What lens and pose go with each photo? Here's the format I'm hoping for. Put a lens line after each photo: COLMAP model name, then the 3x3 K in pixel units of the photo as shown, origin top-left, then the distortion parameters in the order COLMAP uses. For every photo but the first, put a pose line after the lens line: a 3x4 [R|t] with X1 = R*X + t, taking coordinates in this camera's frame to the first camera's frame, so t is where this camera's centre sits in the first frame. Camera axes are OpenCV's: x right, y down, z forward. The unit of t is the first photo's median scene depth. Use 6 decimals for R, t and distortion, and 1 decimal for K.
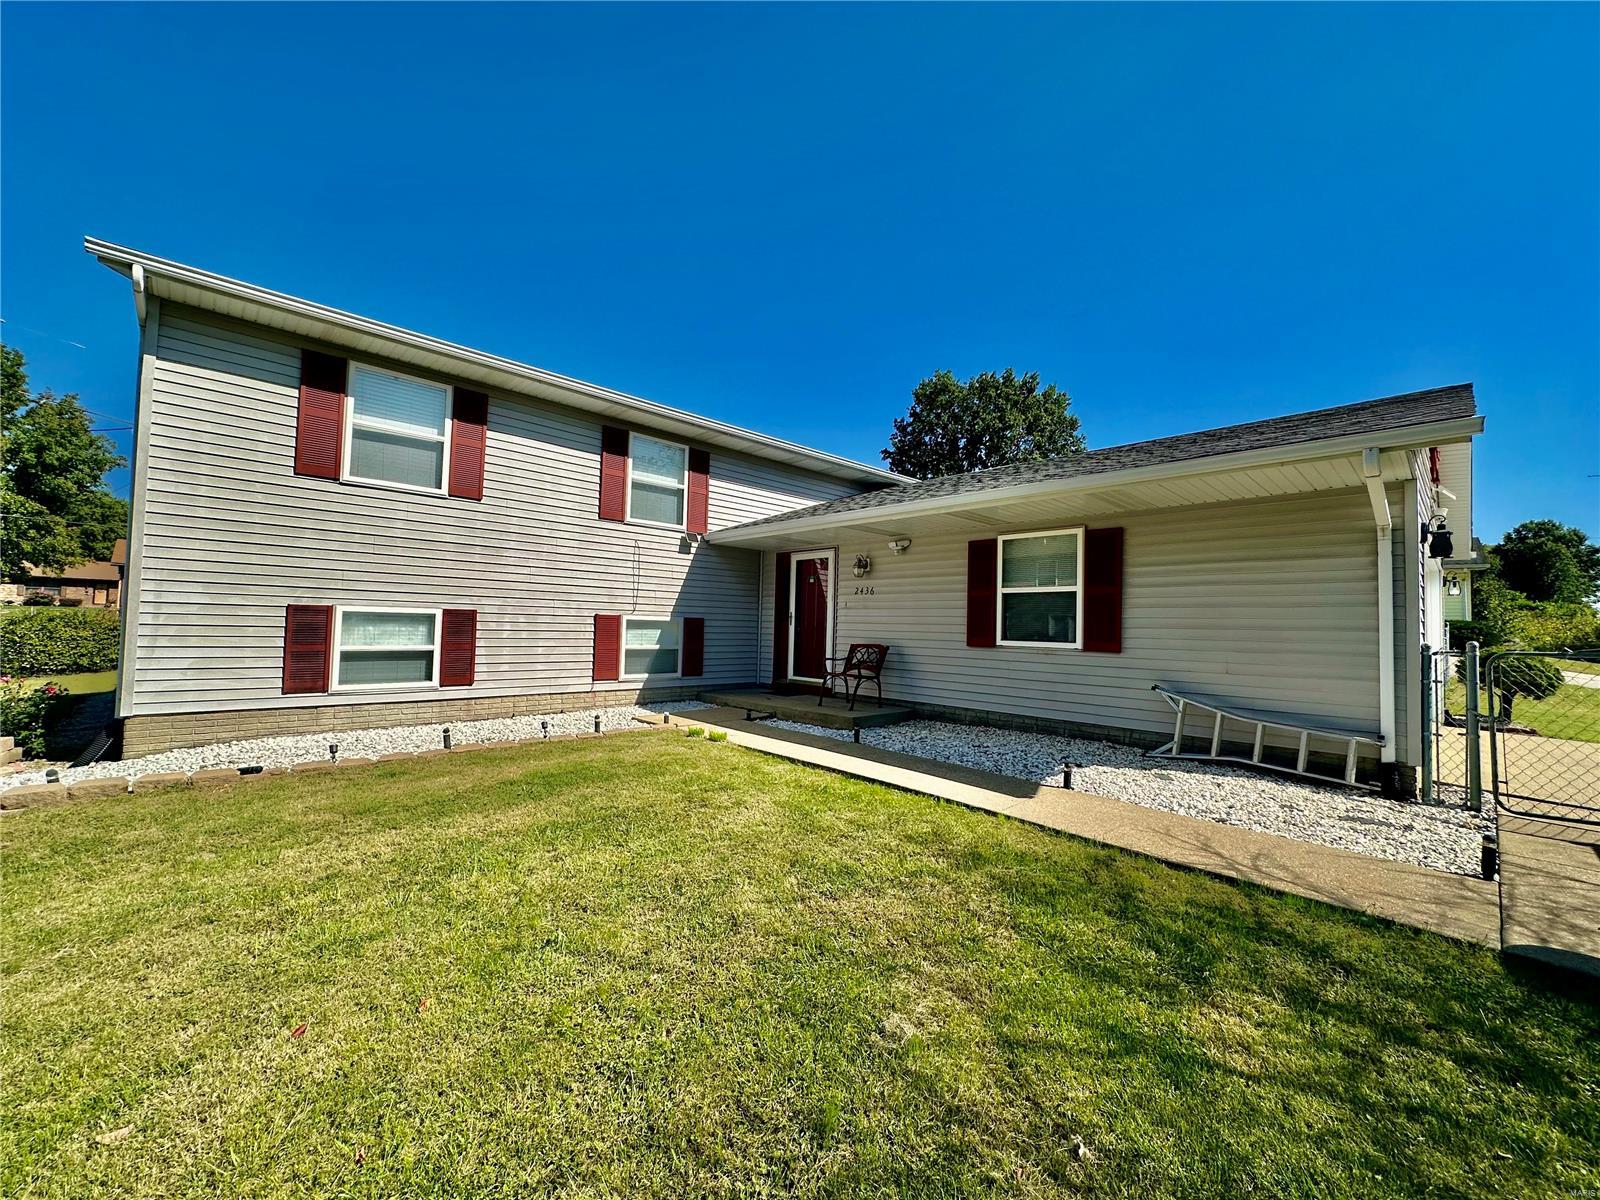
lens RADIAL K [[634.0, 0, 800.4], [0, 634.0, 600.8], [0, 0, 1]] dist [0.002036, -0.000581]
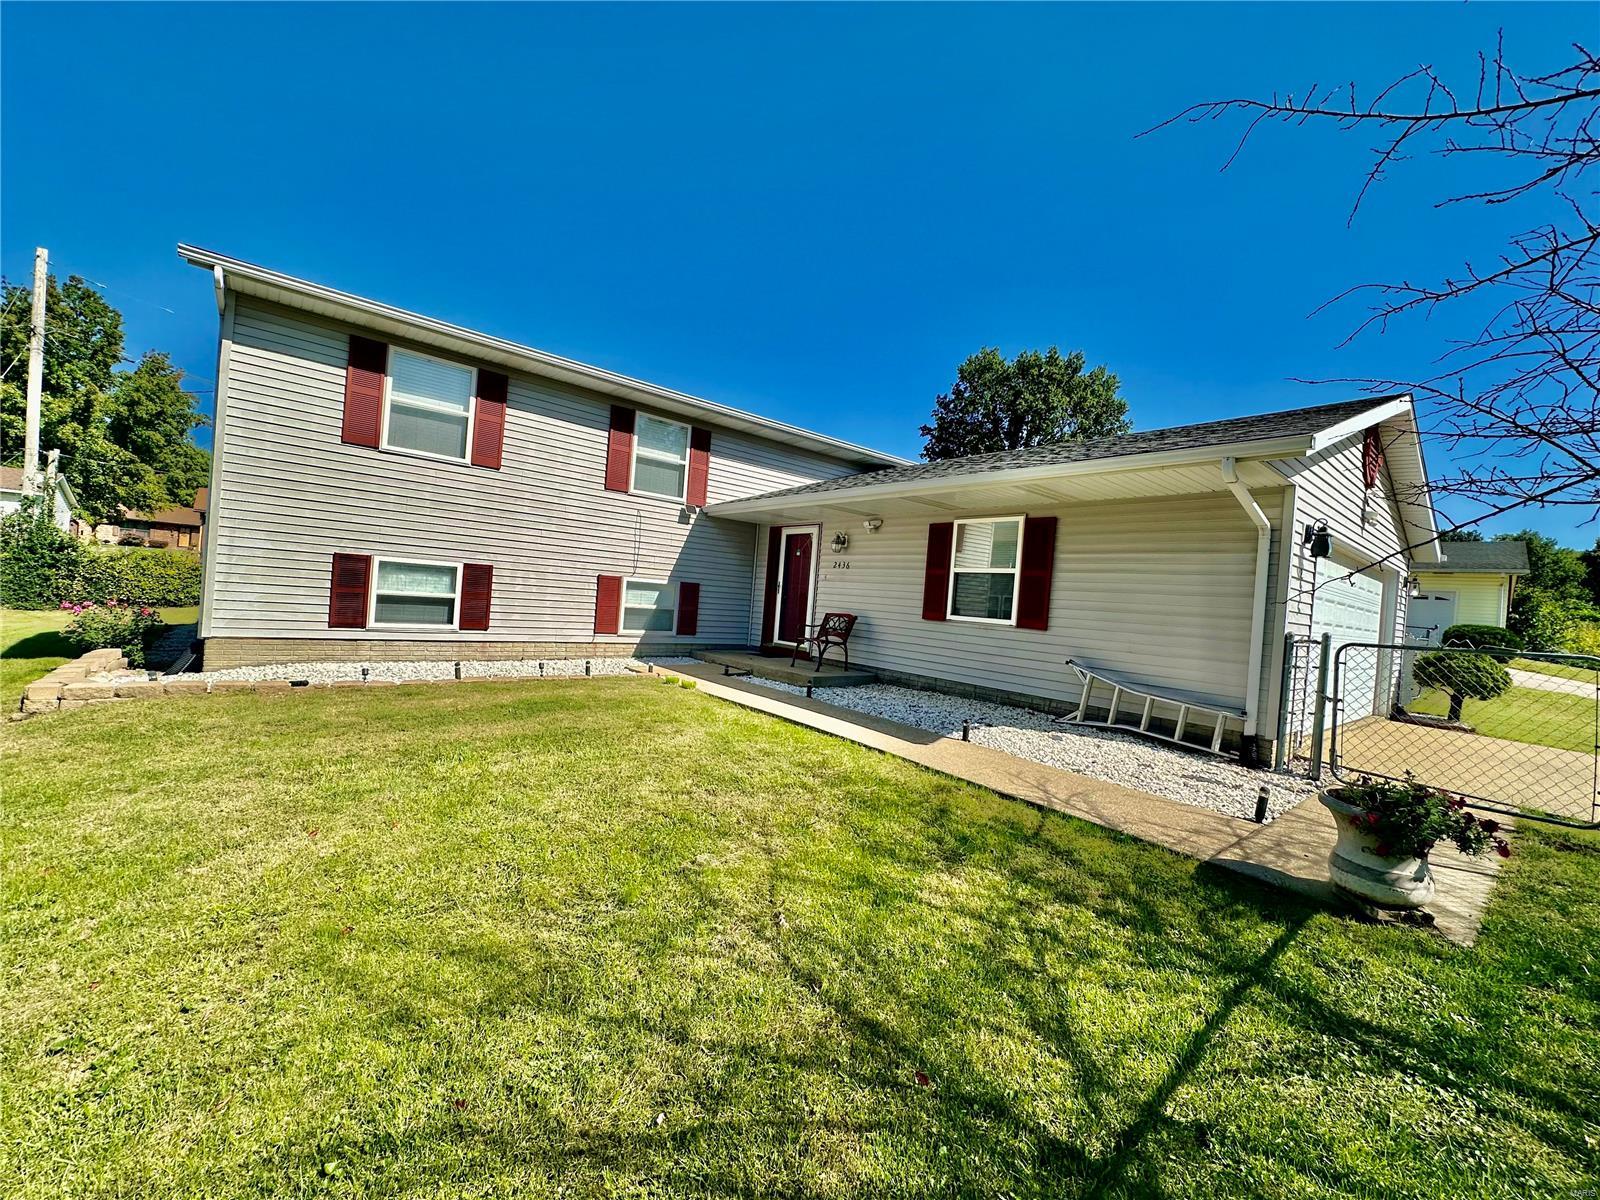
lens RADIAL K [[634.0, 0, 799.1], [0, 634.0, 599.6], [0, 0, 1]] dist [0.002036, -0.000581]
pose [[0.996759, 0.050135, -0.062914, 0.146557], [-0.047589, 0.998011, 0.041339, 0.002748], [0.064861, -0.038211, 0.997162, -0.139393]]
